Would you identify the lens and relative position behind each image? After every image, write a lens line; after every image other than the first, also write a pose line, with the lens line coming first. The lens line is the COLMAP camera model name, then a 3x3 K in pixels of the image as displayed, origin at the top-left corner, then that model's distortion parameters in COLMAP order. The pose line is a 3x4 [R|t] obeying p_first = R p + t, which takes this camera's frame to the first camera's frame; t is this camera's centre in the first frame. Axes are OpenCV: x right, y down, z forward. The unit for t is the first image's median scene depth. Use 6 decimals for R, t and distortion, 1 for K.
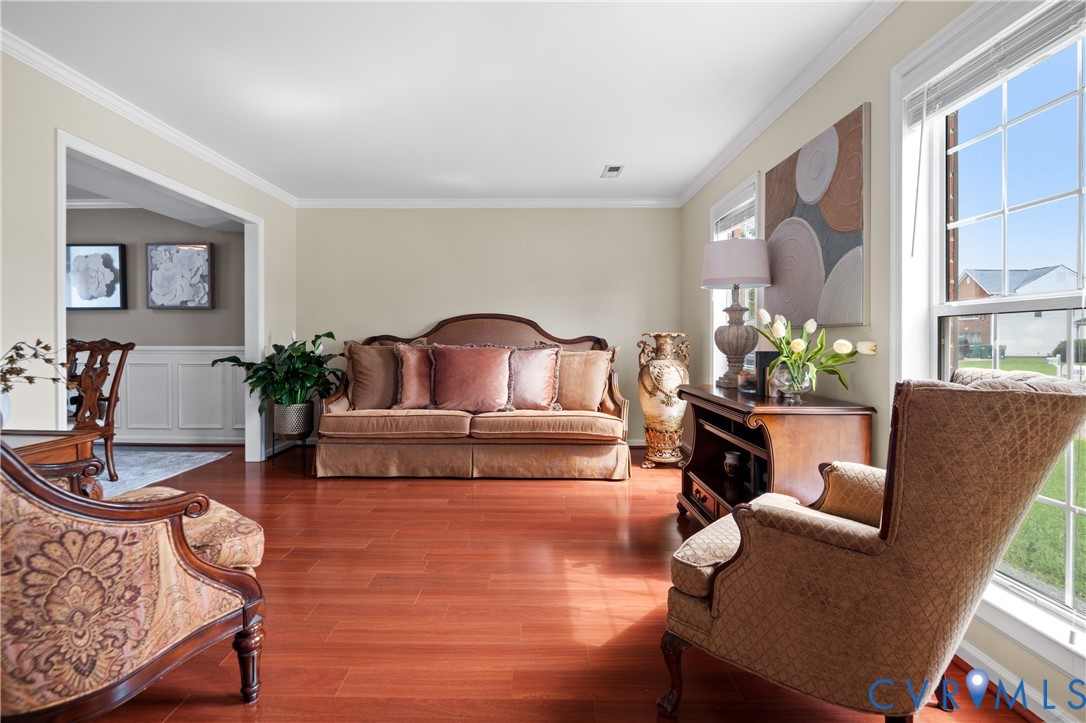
lens RADIAL K [[514.1, 0, 534.4], [0, 514.1, 342.8], [0, 0, 1]] dist [-0.003577, -0.000150]
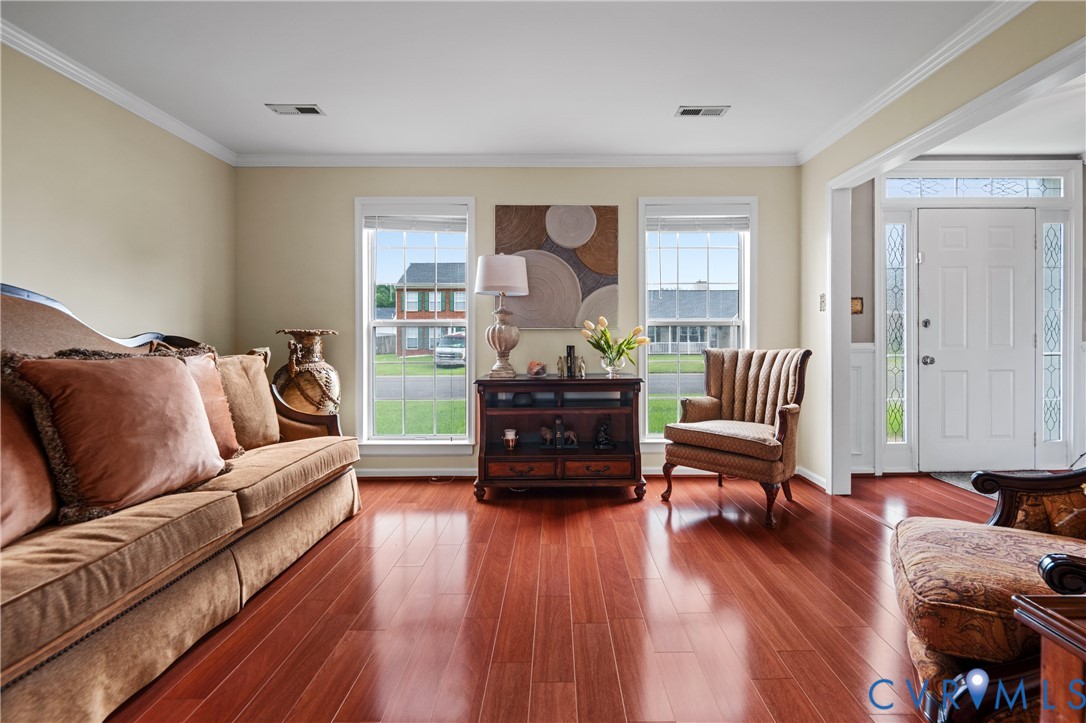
lens RADIAL K [[514.1, 0, 553.5], [0, 514.1, 338.7], [0, 0, 1]] dist [-0.003577, -0.000150]
pose [[-0.013242, -0.002861, 0.999908, -0.633140], [0.008966, 0.999955, 0.002980, -0.005491], [-0.999872, 0.009004, -0.013216, 0.692752]]
